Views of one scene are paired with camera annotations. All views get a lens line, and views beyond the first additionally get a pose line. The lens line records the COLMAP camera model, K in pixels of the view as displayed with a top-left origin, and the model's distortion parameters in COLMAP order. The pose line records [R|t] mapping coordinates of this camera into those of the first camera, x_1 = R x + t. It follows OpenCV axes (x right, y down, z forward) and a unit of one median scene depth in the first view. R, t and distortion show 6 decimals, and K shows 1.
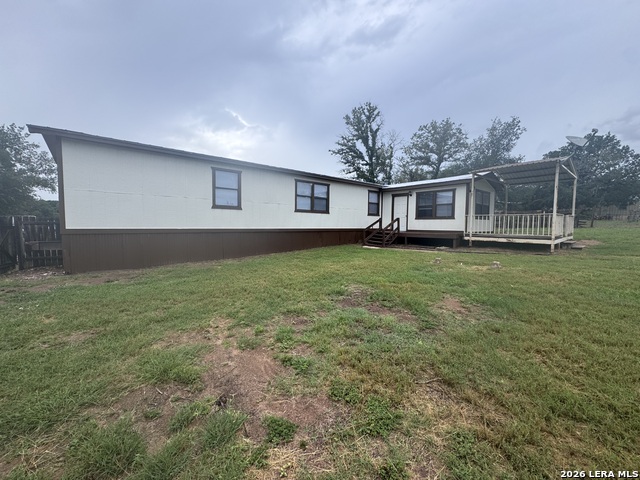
lens RADIAL K [[256.7, 0, 320.2], [0, 256.7, 239.4], [0, 0, 1]] dist [-0.002714, -0.000083]
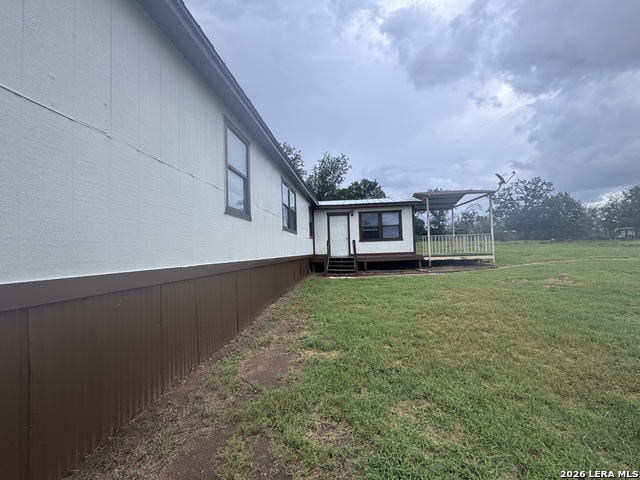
lens RADIAL K [[283.4, 0, 320.7], [0, 283.4, 241.6], [0, 0, 1]] dist [0.000377, -0.000007]
pose [[0.707404, -0.009772, 0.706742, -0.527577], [0.078401, 0.994819, -0.064719, -0.032822], [-0.702448, 0.101191, 0.704505, 0.507859]]
